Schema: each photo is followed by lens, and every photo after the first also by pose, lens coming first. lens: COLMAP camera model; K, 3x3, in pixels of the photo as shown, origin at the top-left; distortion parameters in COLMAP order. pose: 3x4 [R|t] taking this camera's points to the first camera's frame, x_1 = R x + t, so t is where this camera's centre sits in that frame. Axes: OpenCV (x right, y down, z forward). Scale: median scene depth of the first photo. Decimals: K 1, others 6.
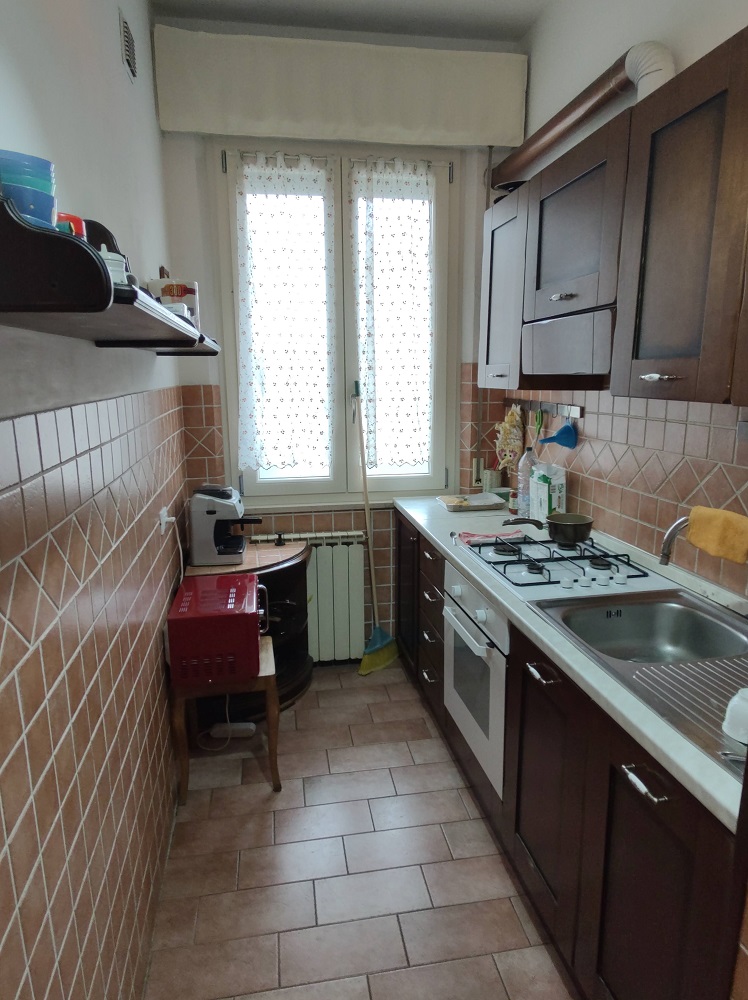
lens RADIAL K [[627.6, 0, 372.7], [0, 627.6, 502.5], [0, 0, 1]] dist [0.004776, -0.000556]
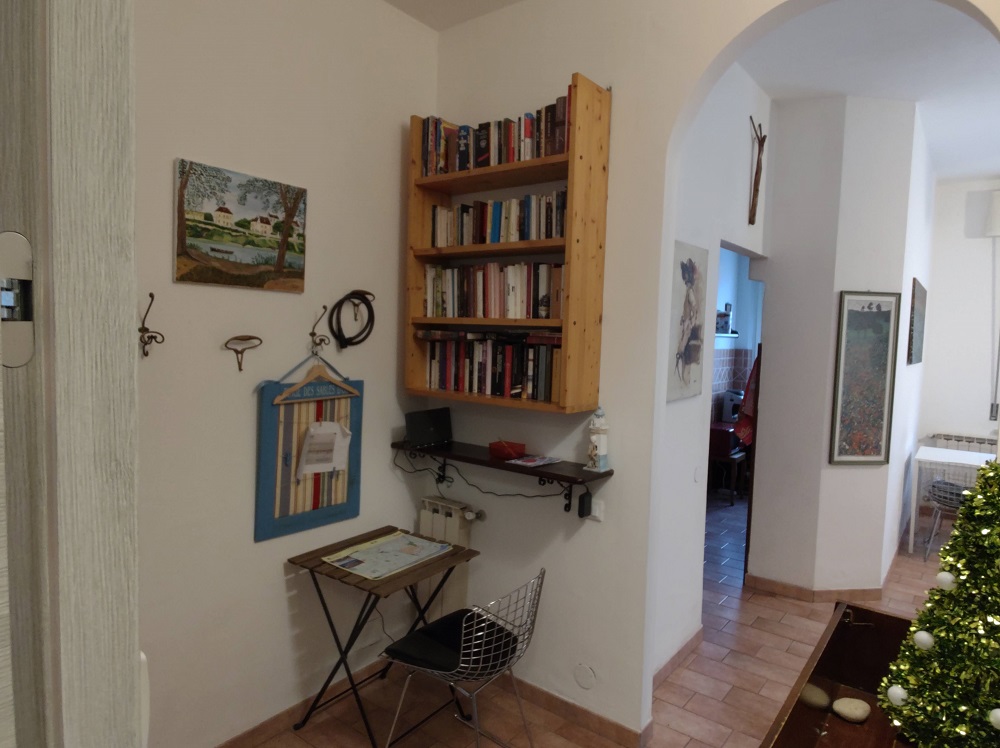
lens RADIAL K [[629.8, 0, 498.0], [0, 629.8, 371.0], [0, 0, 1]] dist [0.003727, -0.002722]
pose [[0.673455, 0.079483, -0.734943, 0.879599], [-0.186757, 0.980246, -0.065120, 0.223027], [0.715249, 0.181111, 0.674995, -1.263019]]
